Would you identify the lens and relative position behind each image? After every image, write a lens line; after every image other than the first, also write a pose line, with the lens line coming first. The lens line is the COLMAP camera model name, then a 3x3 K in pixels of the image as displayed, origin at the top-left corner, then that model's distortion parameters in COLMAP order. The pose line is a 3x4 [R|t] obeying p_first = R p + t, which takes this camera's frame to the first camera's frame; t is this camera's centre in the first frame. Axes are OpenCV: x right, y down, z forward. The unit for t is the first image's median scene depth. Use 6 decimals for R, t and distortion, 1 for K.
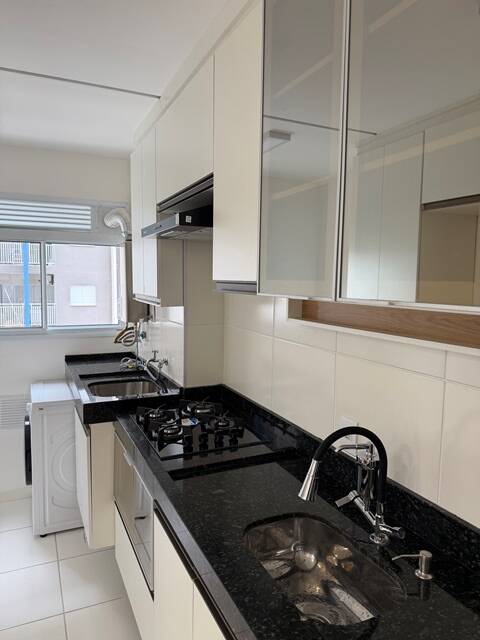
lens RADIAL K [[449.3, 0, 240.0], [0, 449.3, 320.0], [0, 0, 1]] dist [0.095606, -0.149264]
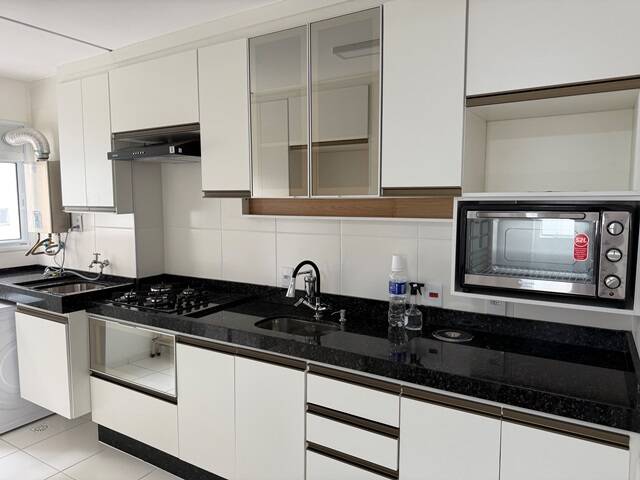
lens RADIAL K [[449.3, 0, 320.0], [0, 449.3, 240.0], [0, 0, 1]] dist [0.095606, -0.149264]
pose [[0.833598, -0.066642, 0.548337, -0.414692], [0.065016, 0.997633, 0.022409, 0.051637], [-0.548532, 0.016971, 0.835957, -0.375534]]
